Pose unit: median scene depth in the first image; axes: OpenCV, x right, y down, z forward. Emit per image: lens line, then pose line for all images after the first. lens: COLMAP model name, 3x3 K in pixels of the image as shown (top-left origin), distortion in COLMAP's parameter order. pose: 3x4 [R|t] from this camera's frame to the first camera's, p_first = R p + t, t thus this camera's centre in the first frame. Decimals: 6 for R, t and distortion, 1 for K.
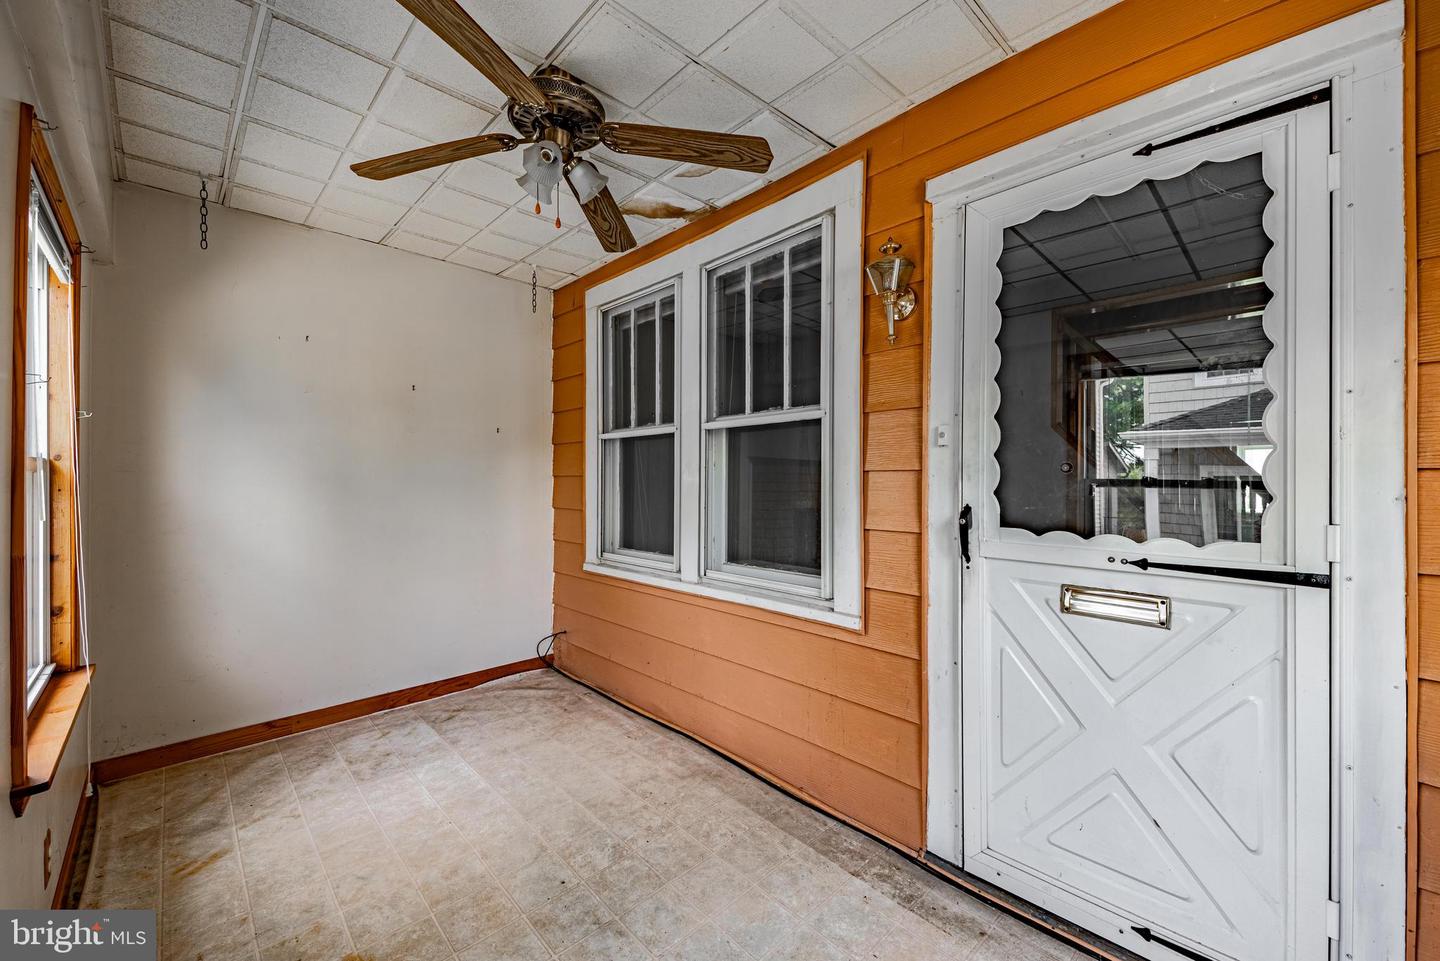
lens RADIAL K [[559.7, 0, 715.4], [0, 559.7, 480.8], [0, 0, 1]] dist [0.034083, -0.012720]
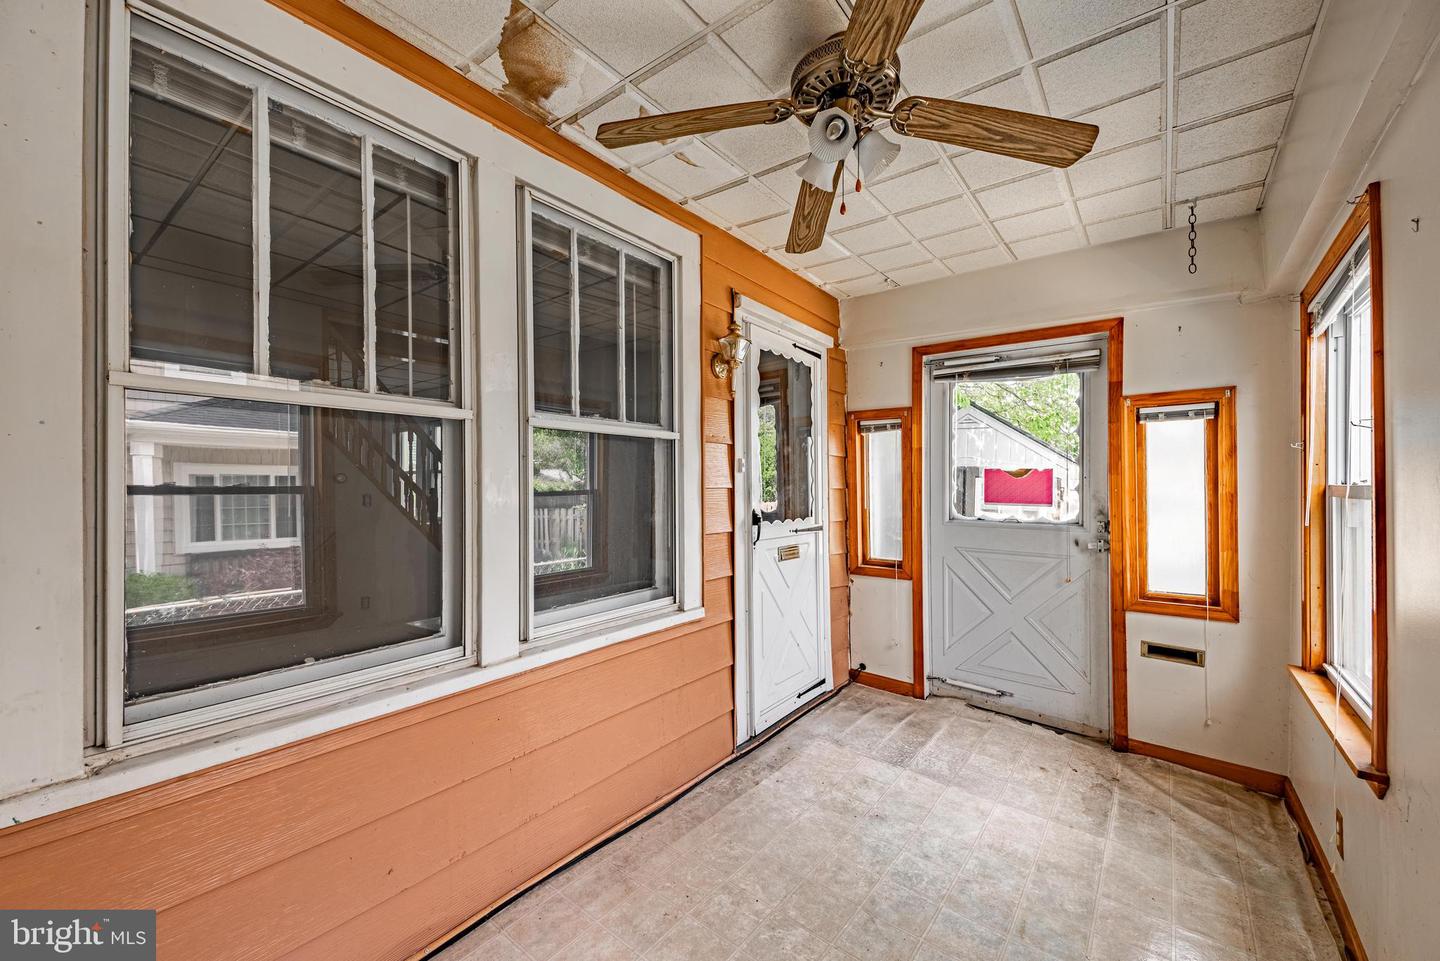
lens RADIAL K [[559.7, 0, 717.7], [0, 559.7, 484.8], [0, 0, 1]] dist [0.034083, -0.012720]
pose [[-0.149663, -0.000275, 0.988737, -0.847393], [0.002230, 0.999997, 0.000615, -0.022398], [-0.988735, 0.002297, -0.149662, 1.009063]]
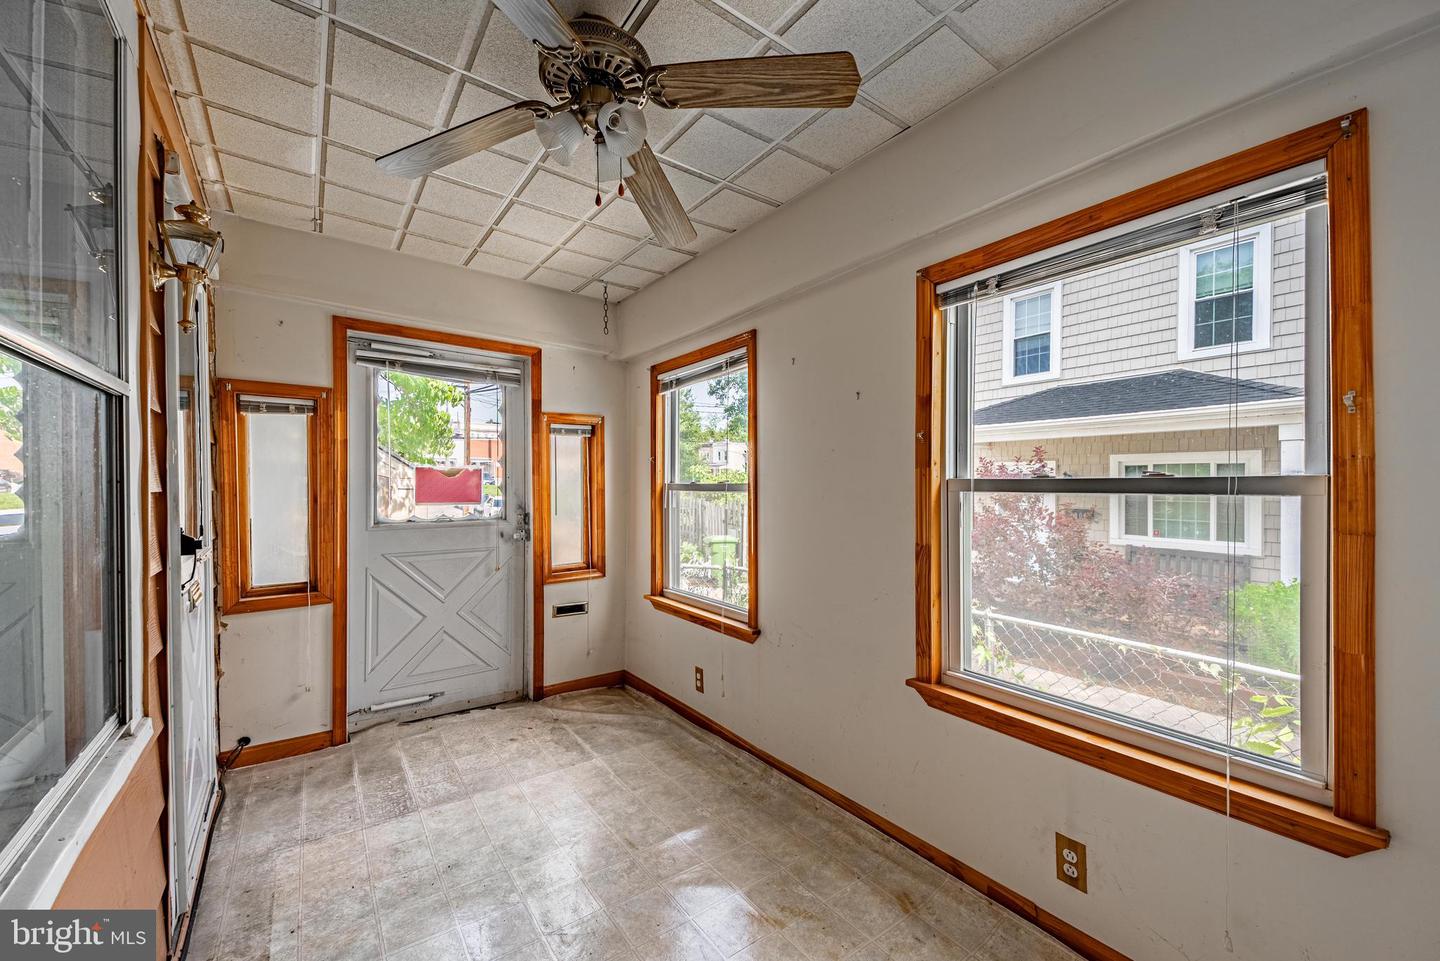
lens RADIAL K [[559.7, 0, 719.3], [0, 559.7, 481.3], [0, 0, 1]] dist [0.034083, -0.012720]
pose [[-0.993672, 0.005117, 0.112207, -0.420717], [0.005030, 0.999987, -0.001058, -0.021513], [-0.112211, -0.000487, -0.993684, 1.390906]]
